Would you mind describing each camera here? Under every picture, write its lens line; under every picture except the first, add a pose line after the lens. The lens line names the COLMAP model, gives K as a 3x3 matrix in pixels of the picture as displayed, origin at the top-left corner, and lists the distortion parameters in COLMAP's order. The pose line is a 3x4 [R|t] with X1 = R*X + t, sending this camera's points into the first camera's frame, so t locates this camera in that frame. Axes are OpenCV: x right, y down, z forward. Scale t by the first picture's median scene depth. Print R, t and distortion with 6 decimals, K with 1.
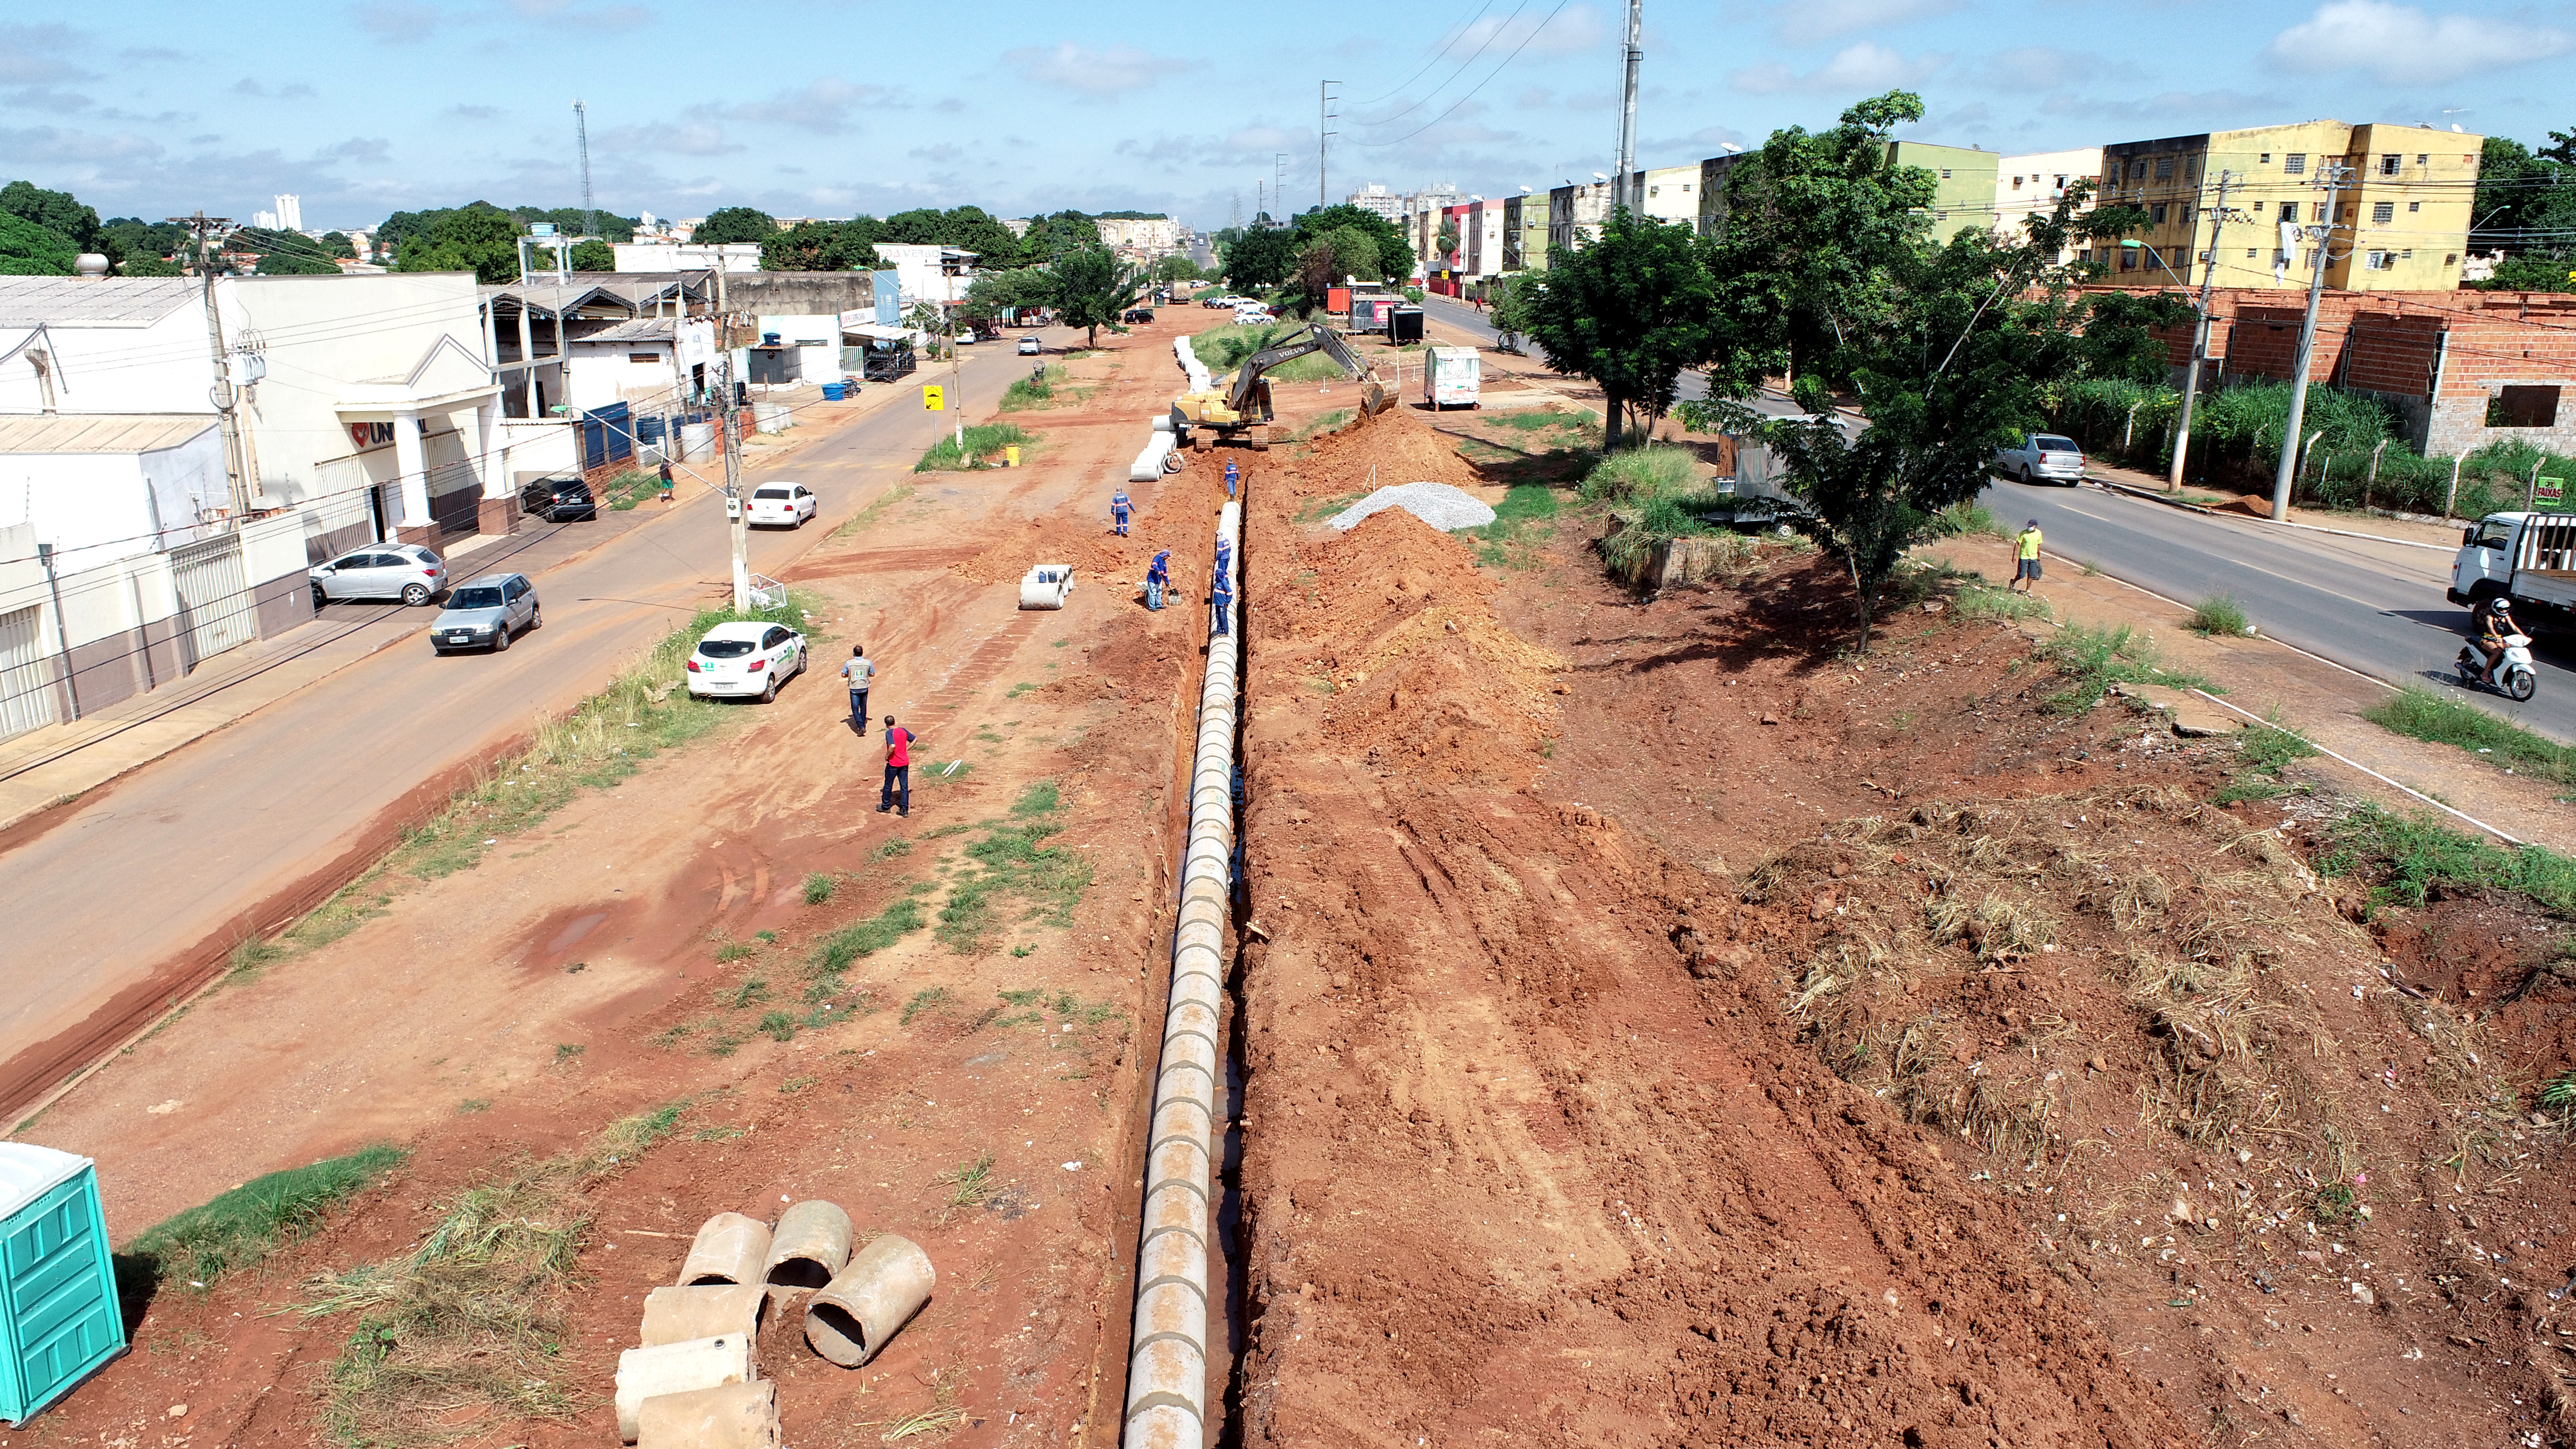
lens RADIAL K [[1757.5, 0, 1288.0], [0, 1757.5, 724.5], [0, 0, 1]] dist [-0.004790, -0.000154]
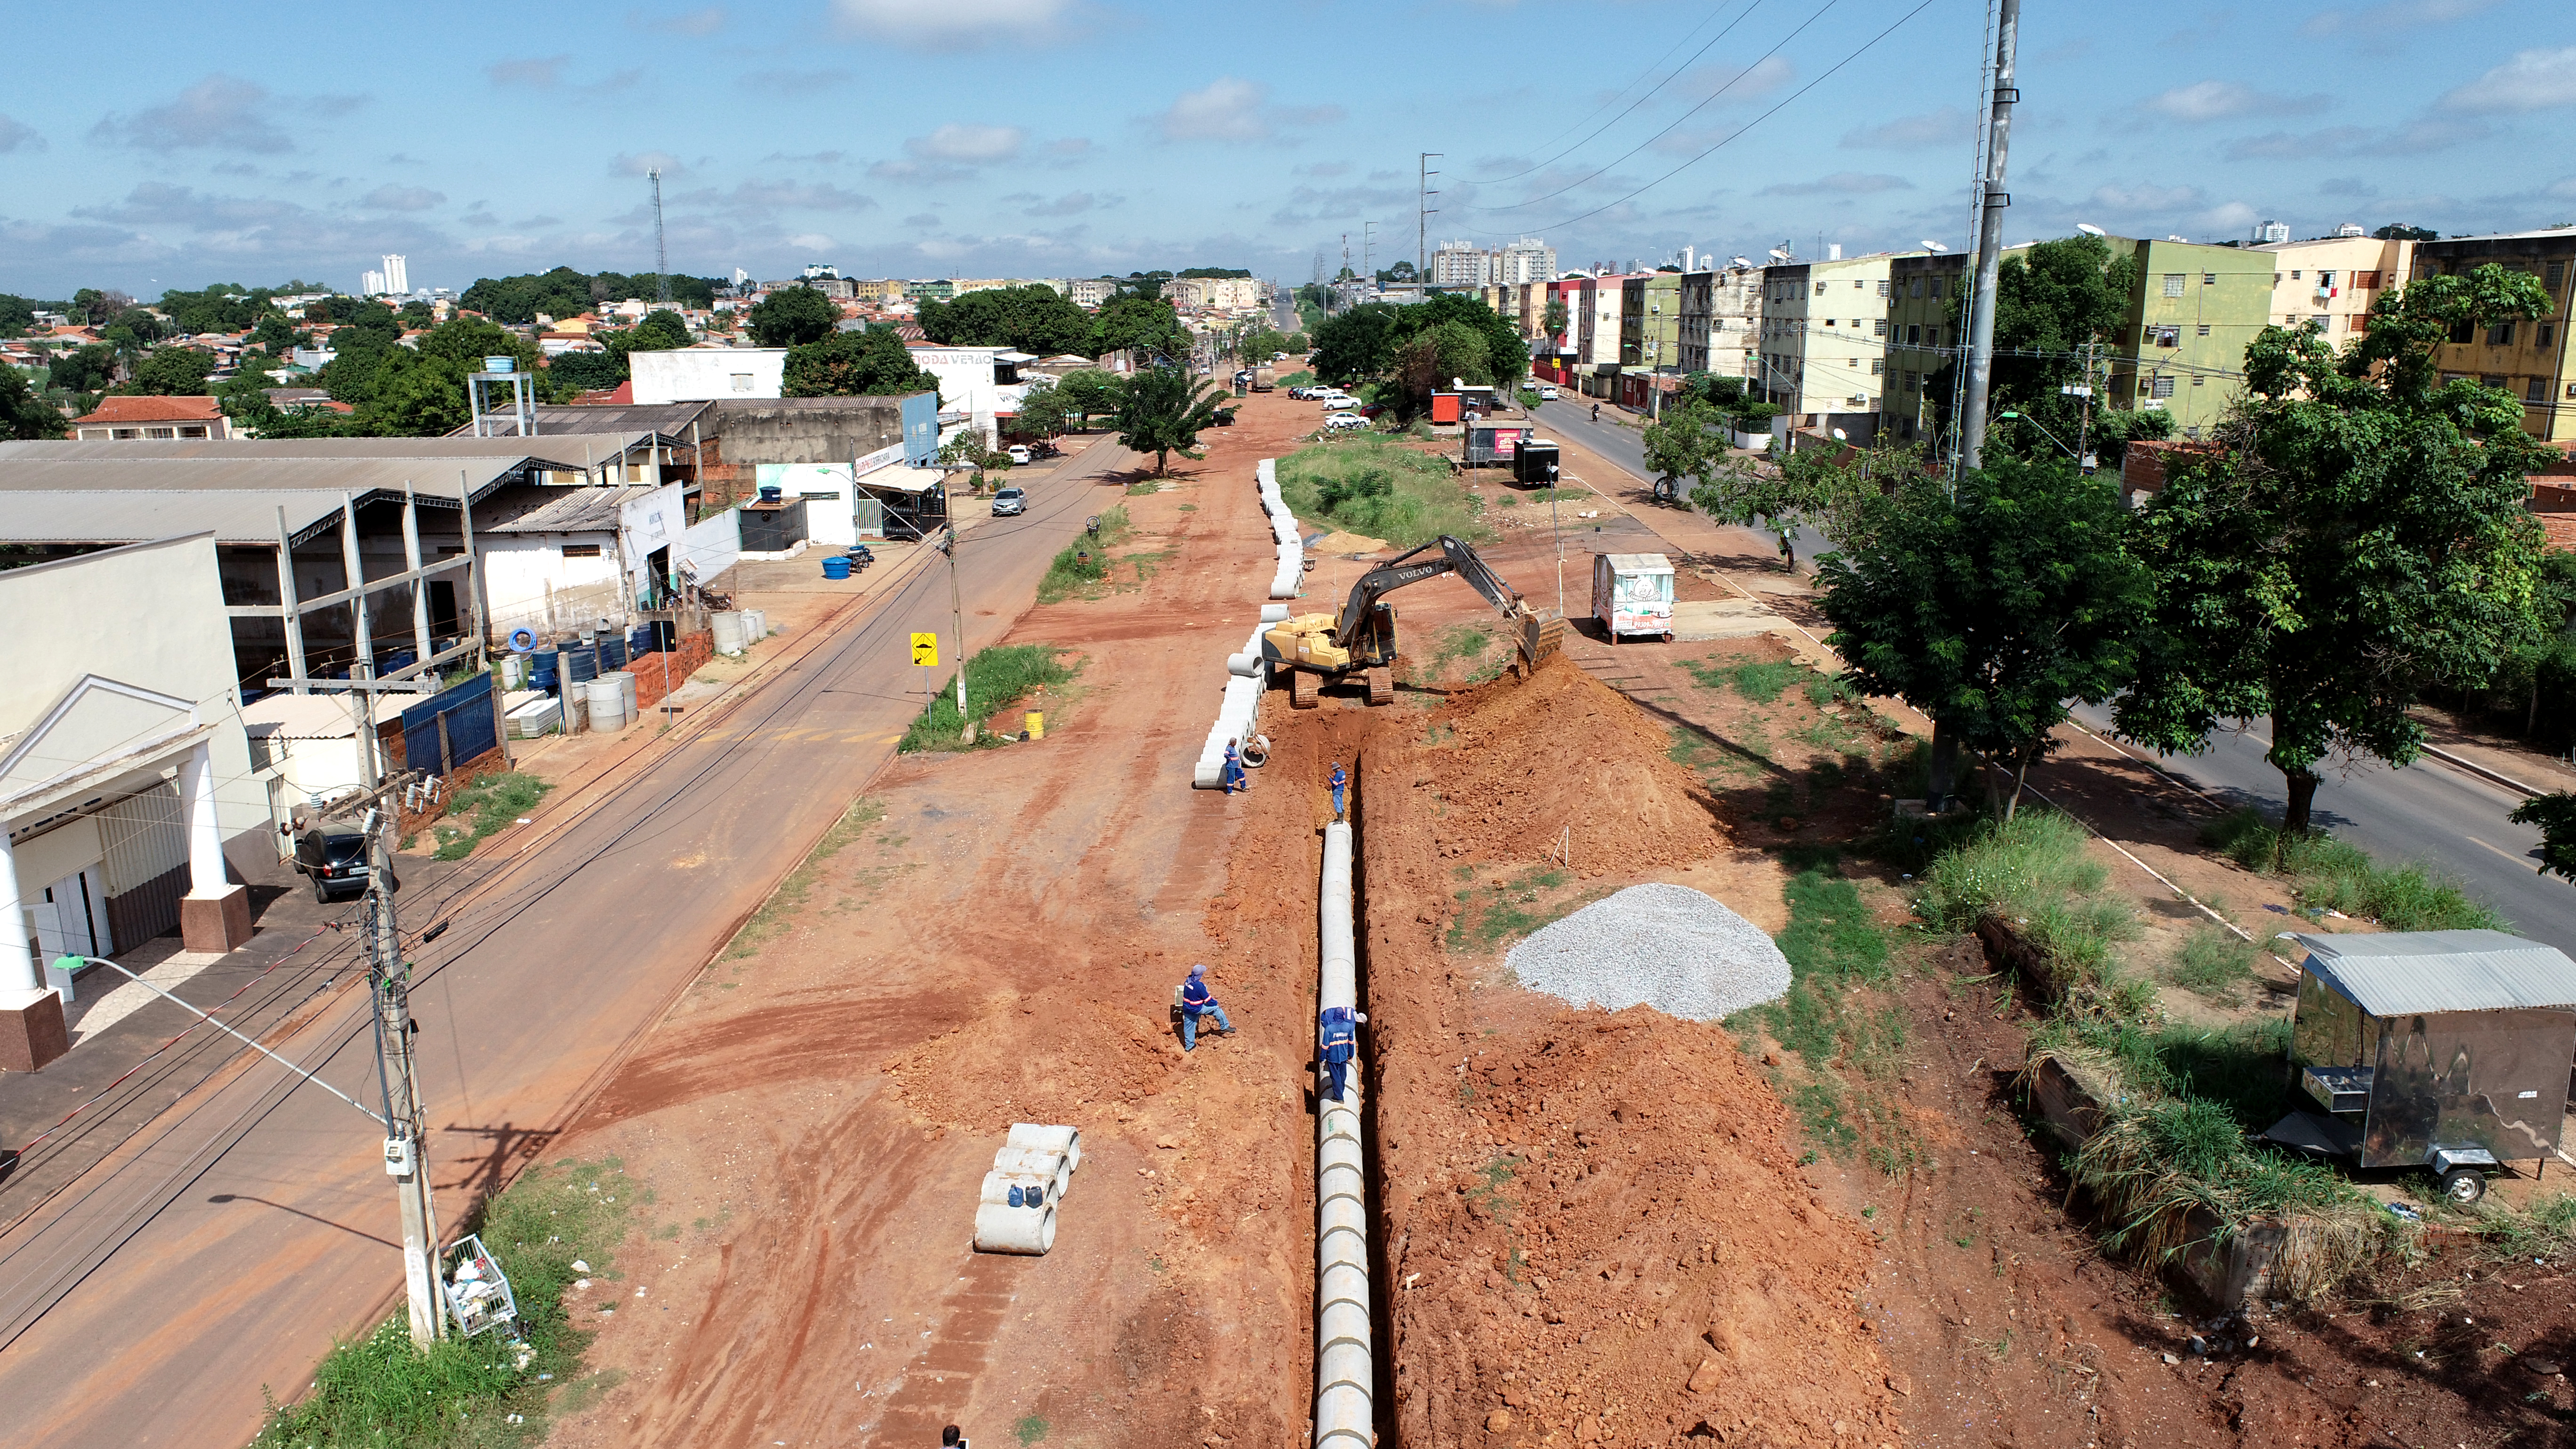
lens RADIAL K [[1757.5, 0, 1288.0], [0, 1757.5, 724.5], [0, 0, 1]] dist [-0.004790, -0.000154]
pose [[0.998948, 0.003701, -0.045716, -0.026895], [-0.004909, 0.999641, -0.026337, -0.190188], [0.045602, 0.026533, 0.998607, 0.398087]]
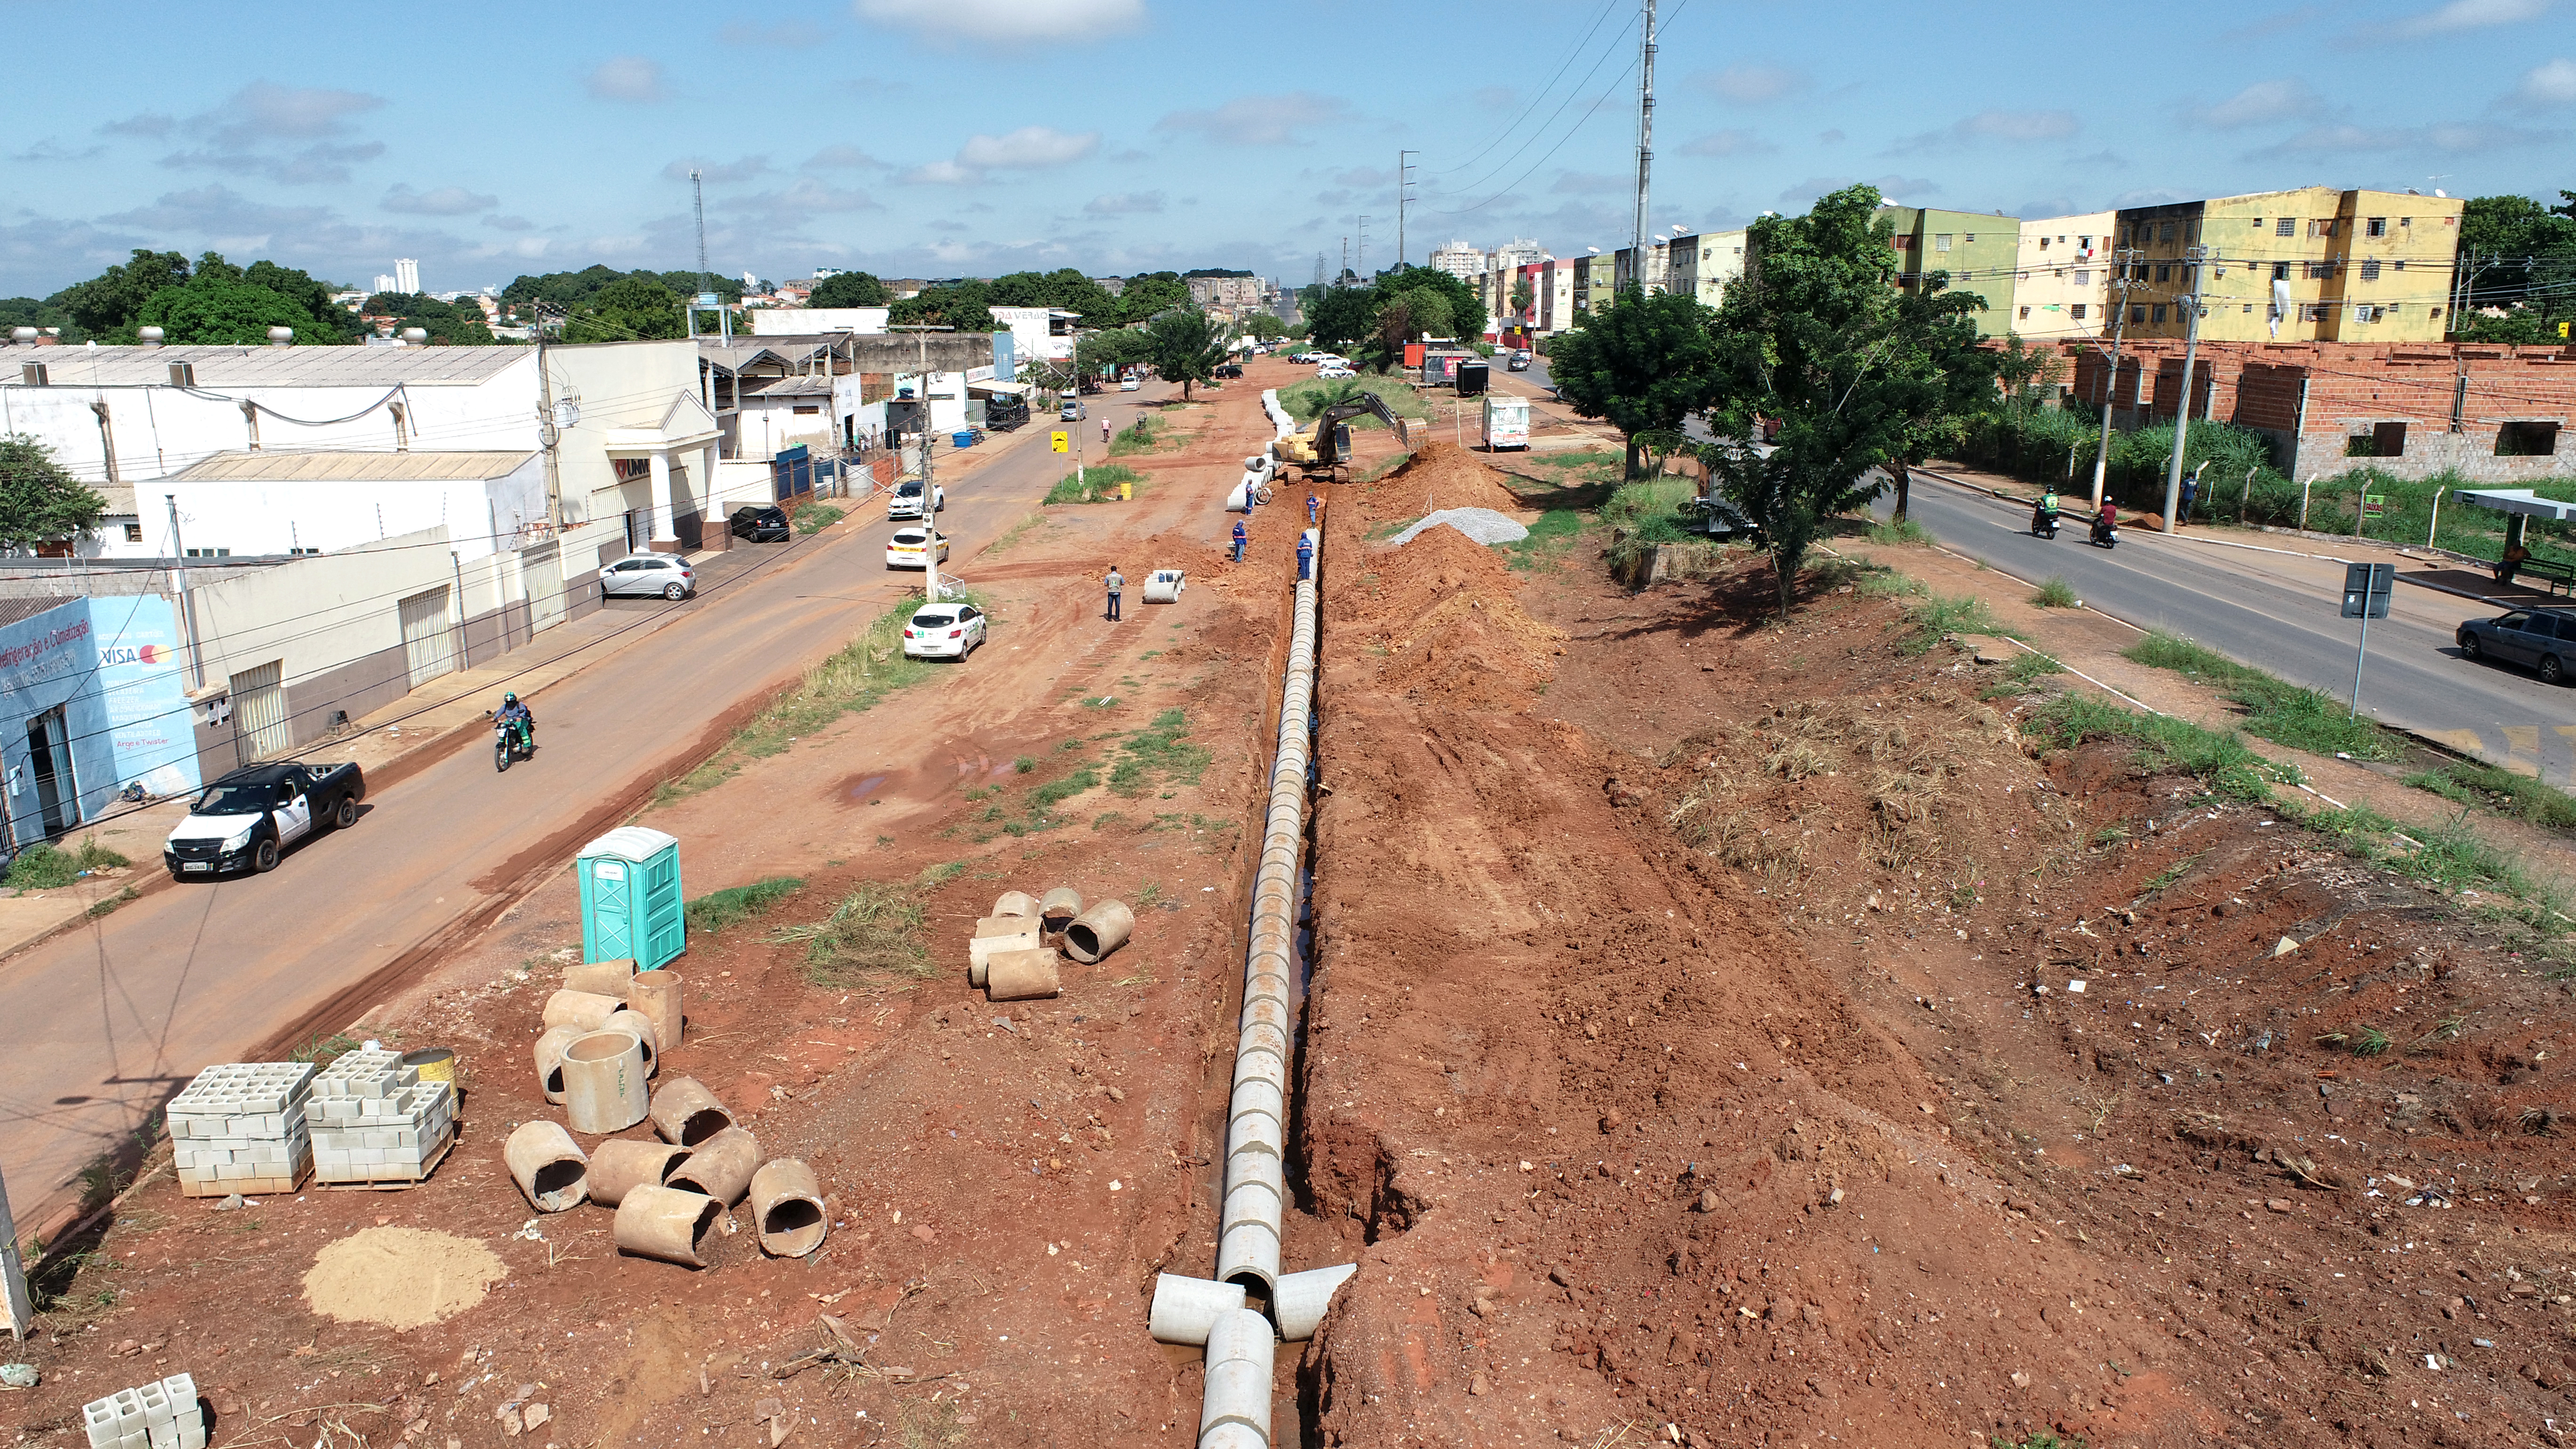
lens RADIAL K [[1757.5, 0, 1288.0], [0, 1757.5, 724.5], [0, 0, 1]] dist [-0.004790, -0.000154]
pose [[0.998874, 0.003764, -0.047282, 0.010039], [-0.005152, 0.999558, -0.029277, 0.051295], [0.047151, 0.029488, 0.998452, -0.225201]]
